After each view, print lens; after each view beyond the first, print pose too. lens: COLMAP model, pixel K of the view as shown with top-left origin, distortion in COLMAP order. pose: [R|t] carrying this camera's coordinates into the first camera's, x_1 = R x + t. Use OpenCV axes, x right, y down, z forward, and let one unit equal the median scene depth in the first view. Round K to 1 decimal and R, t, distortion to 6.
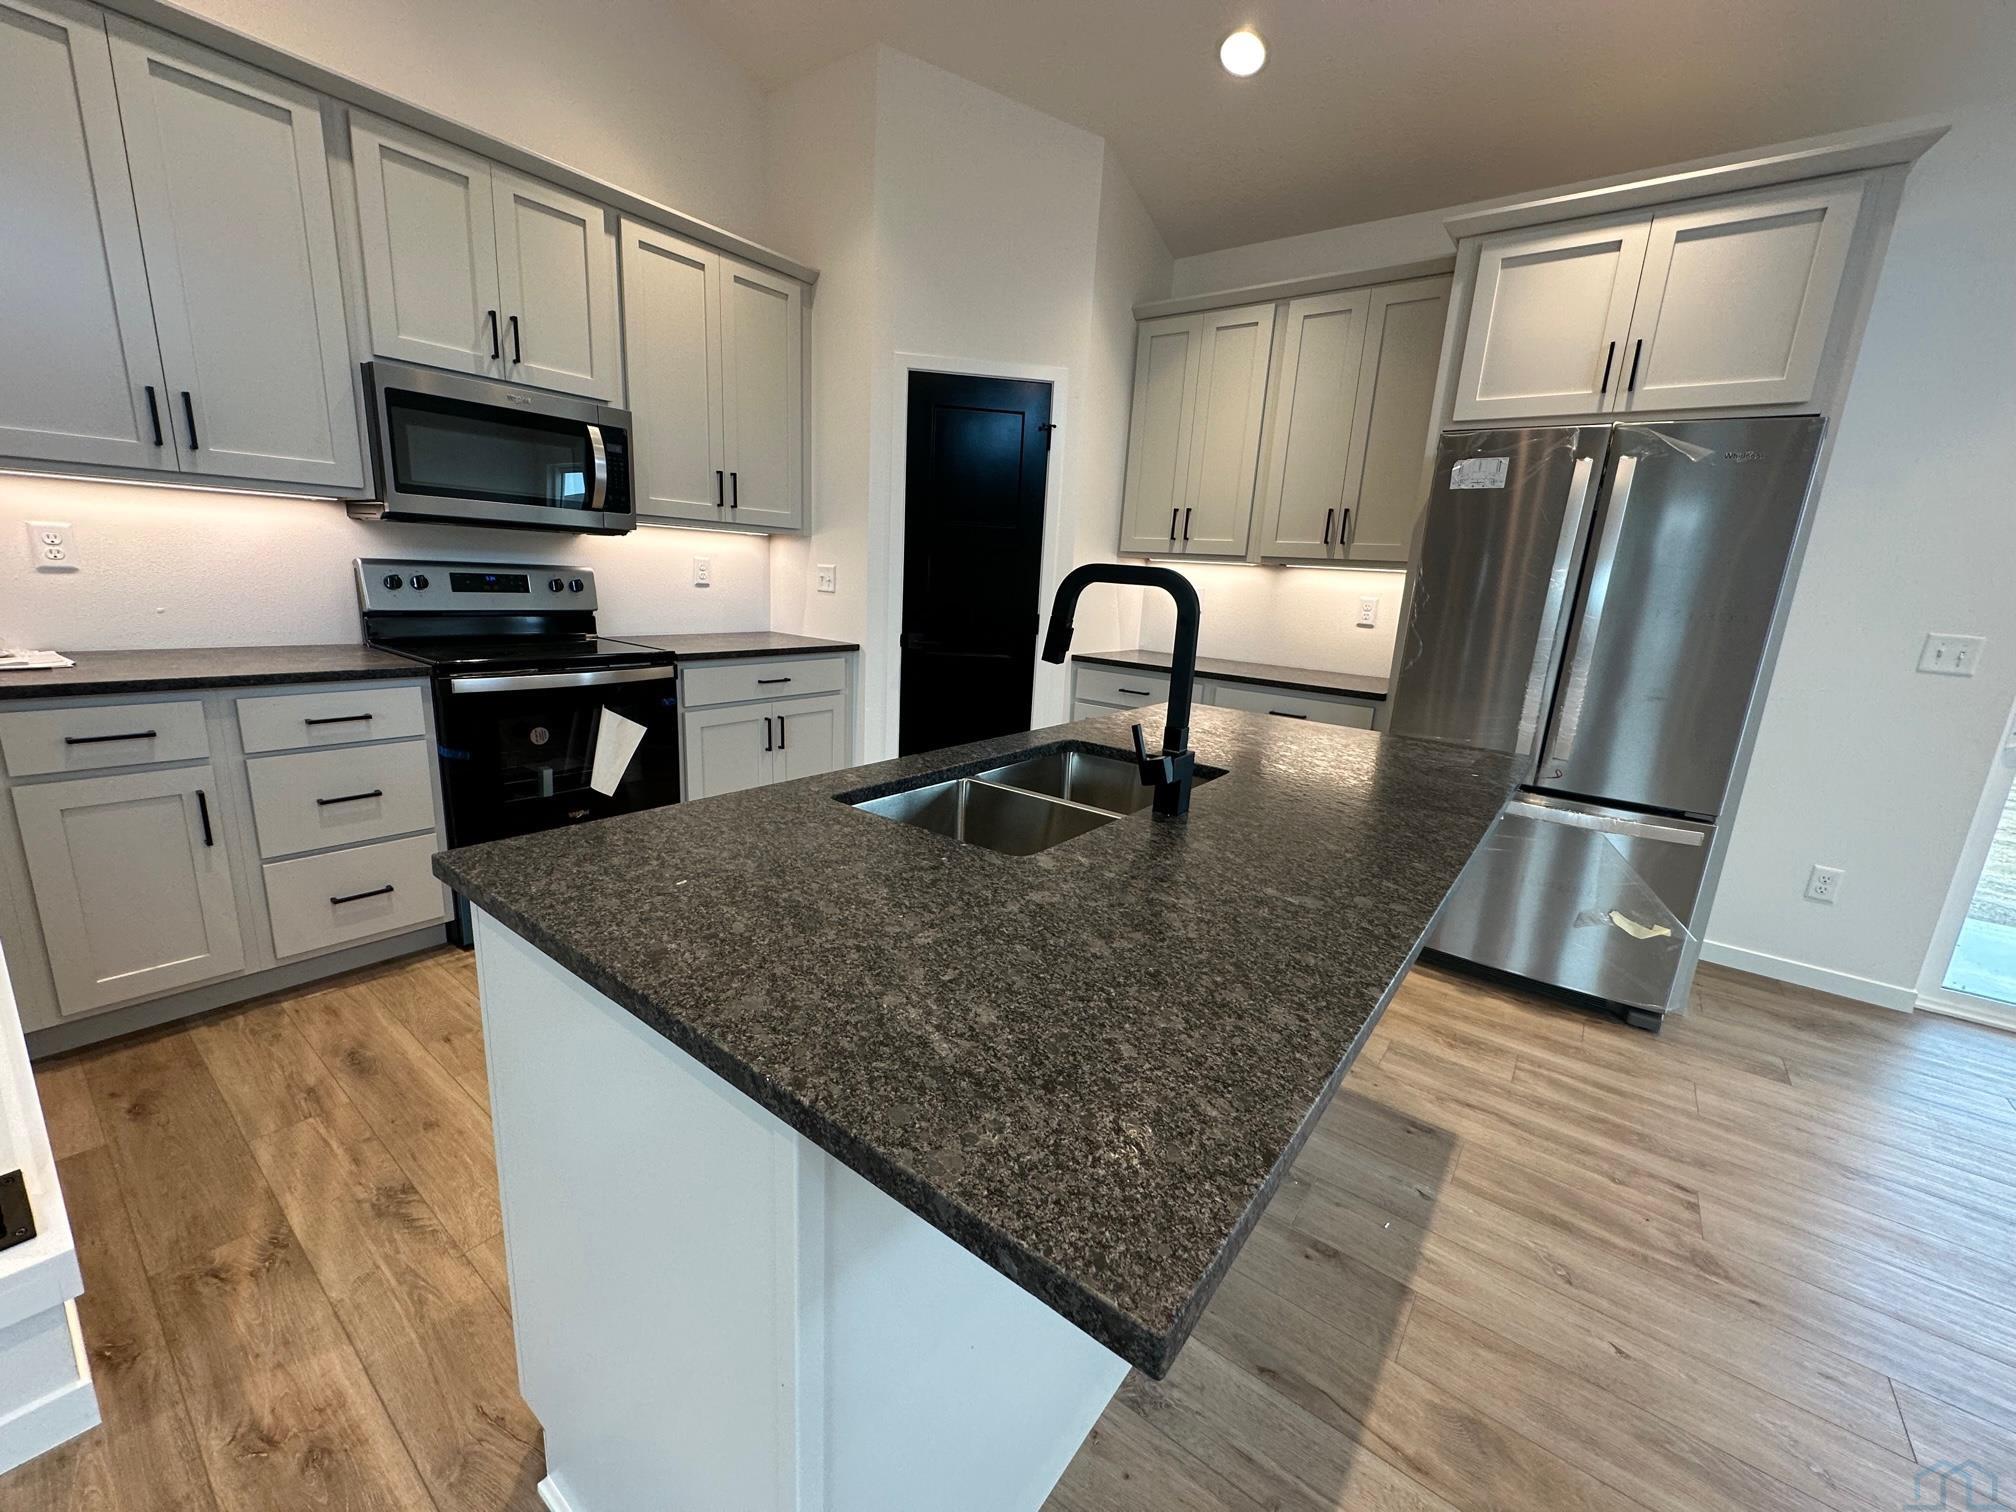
lens RADIAL K [[805.0, 0, 1008.0], [0, 805.0, 756.0], [0, 0, 1]] dist [-0.000383, 0.000127]
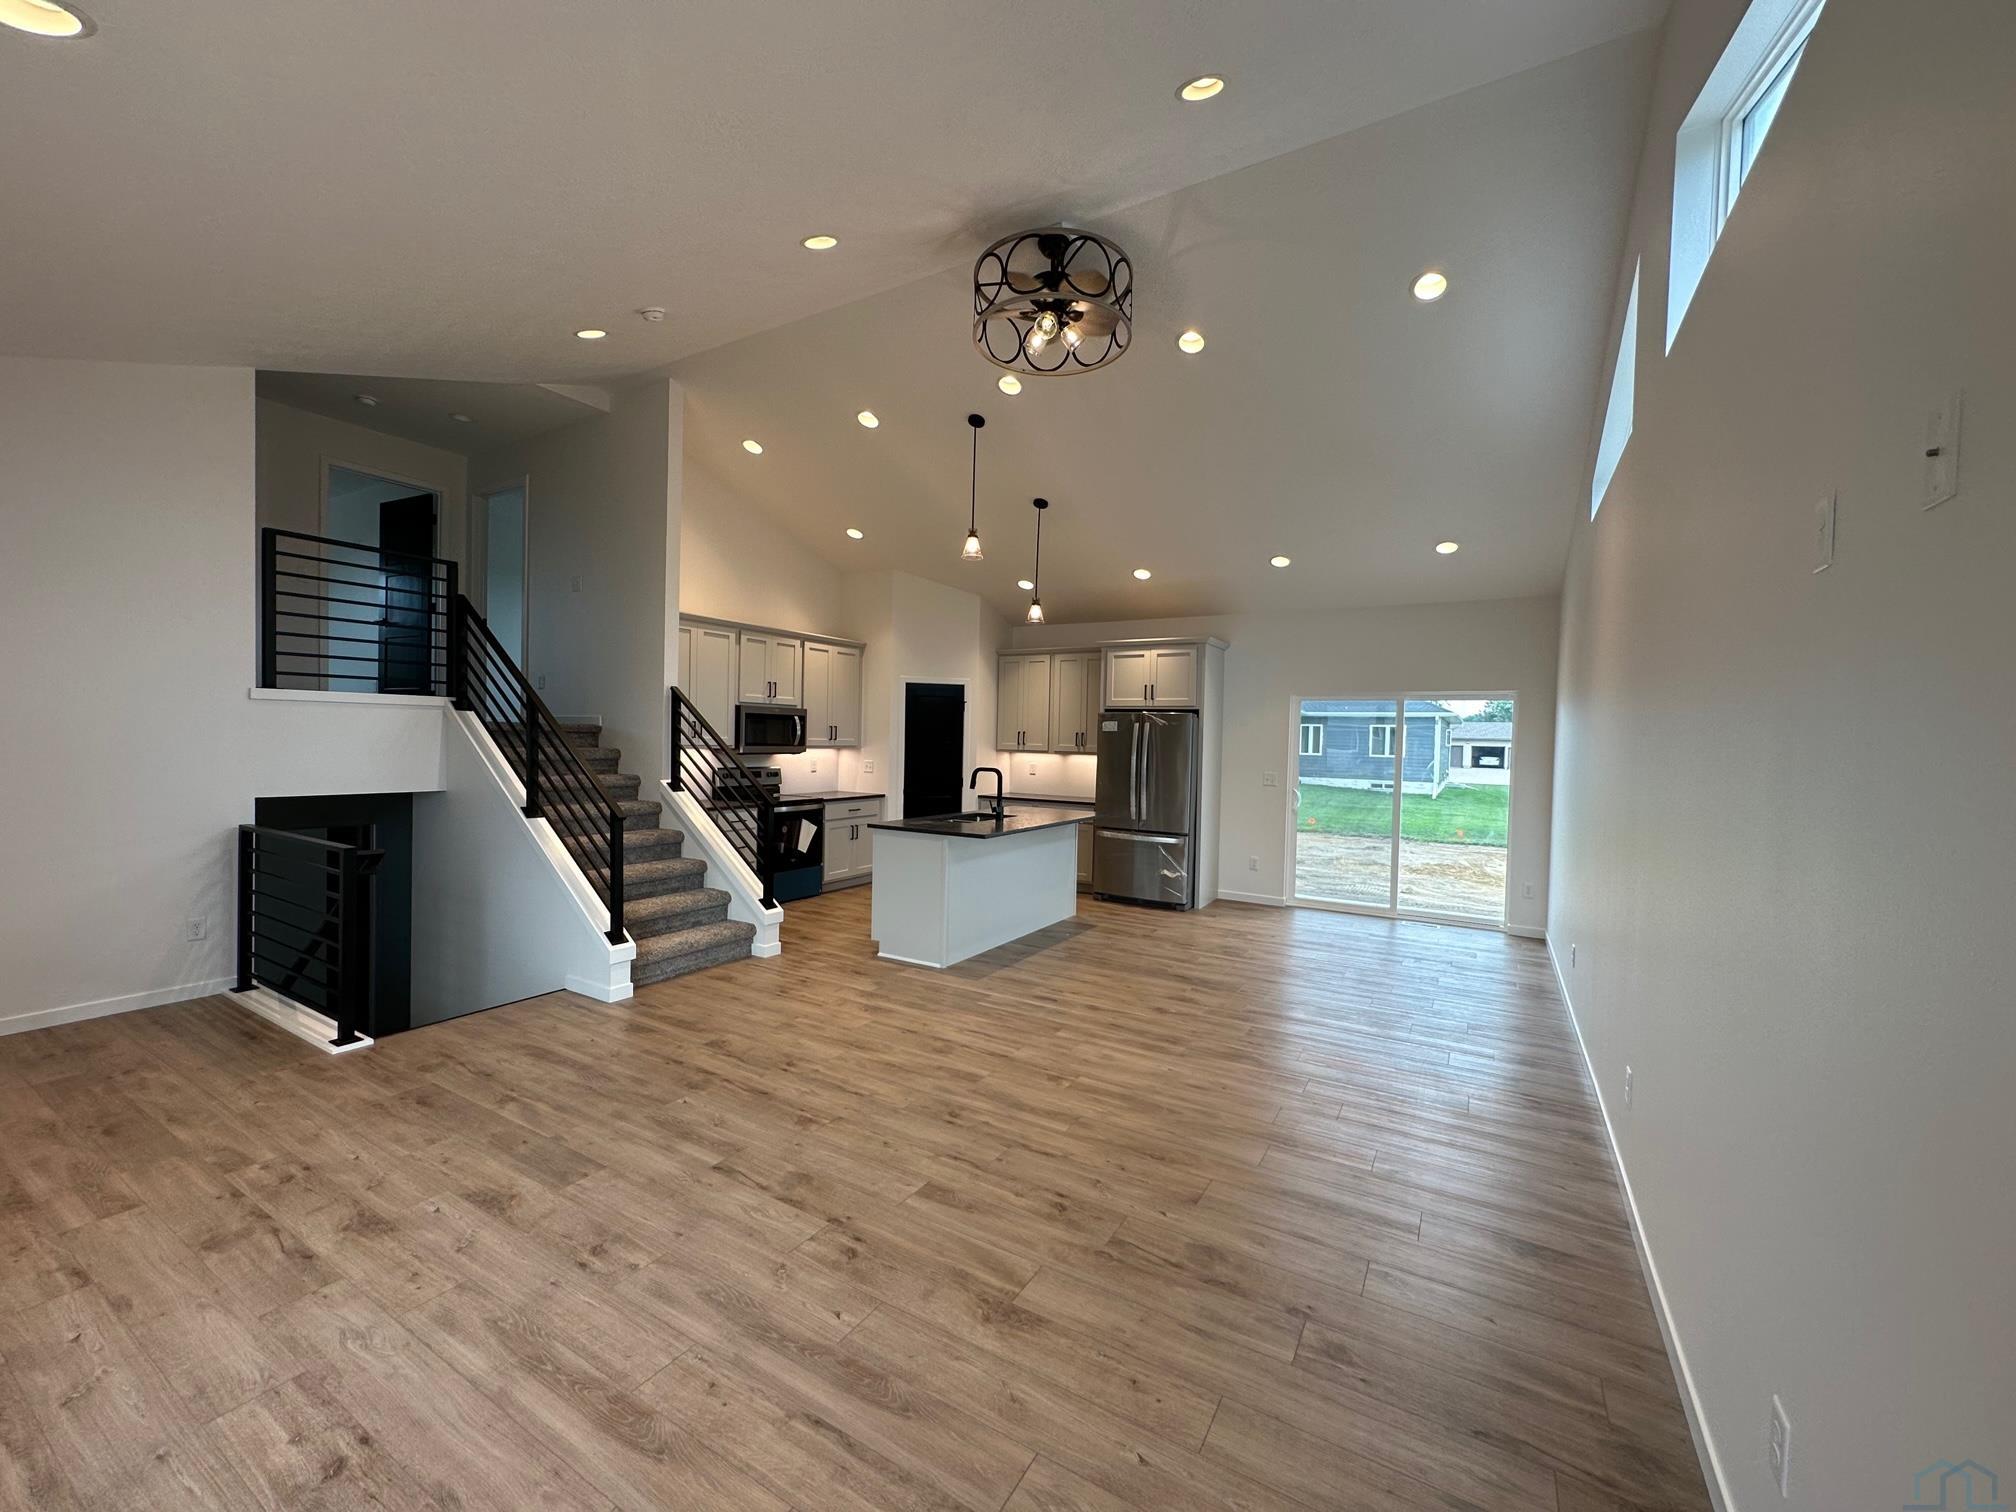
lens RADIAL K [[805.0, 0, 1008.0], [0, 805.0, 756.0], [0, 0, 1]] dist [-0.000383, 0.000127]
pose [[0.992998, -0.035858, 0.112556, -0.112972], [0.057684, 0.978681, -0.197118, 0.281152], [-0.103088, 0.202230, 0.973897, -1.600931]]
